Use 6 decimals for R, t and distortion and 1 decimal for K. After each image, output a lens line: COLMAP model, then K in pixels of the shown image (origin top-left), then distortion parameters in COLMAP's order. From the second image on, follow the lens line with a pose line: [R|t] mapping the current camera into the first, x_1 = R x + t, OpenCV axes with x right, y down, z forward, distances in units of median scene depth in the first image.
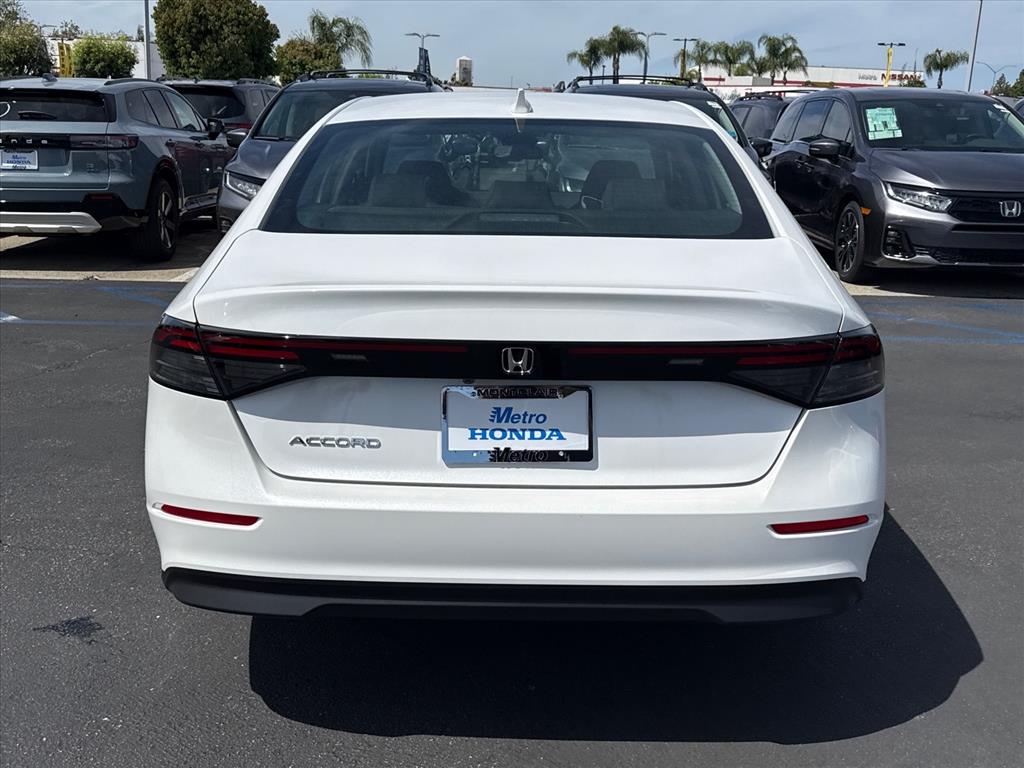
lens RADIAL K [[1029.1, 0, 513.5], [0, 1029.1, 381.1], [0, 0, 1]] dist [0.075050, 0.000000]
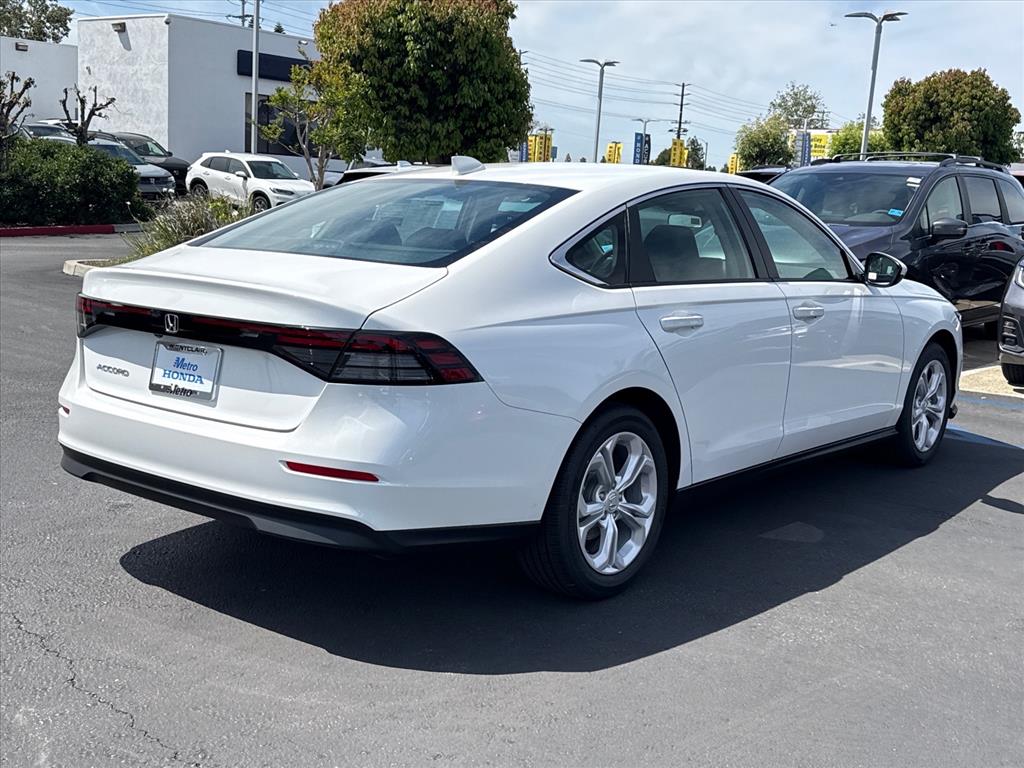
lens RADIAL K [[1165.2, 0, 510.8], [0, 1165.2, 384.9], [0, 0, 1]] dist [0.000156, 0.000000]
pose [[0.800816, 0.114380, -0.587887, 1.330063], [-0.172178, 0.984124, -0.043066, 0.053143], [0.573628, 0.135709, 0.807796, -0.072505]]
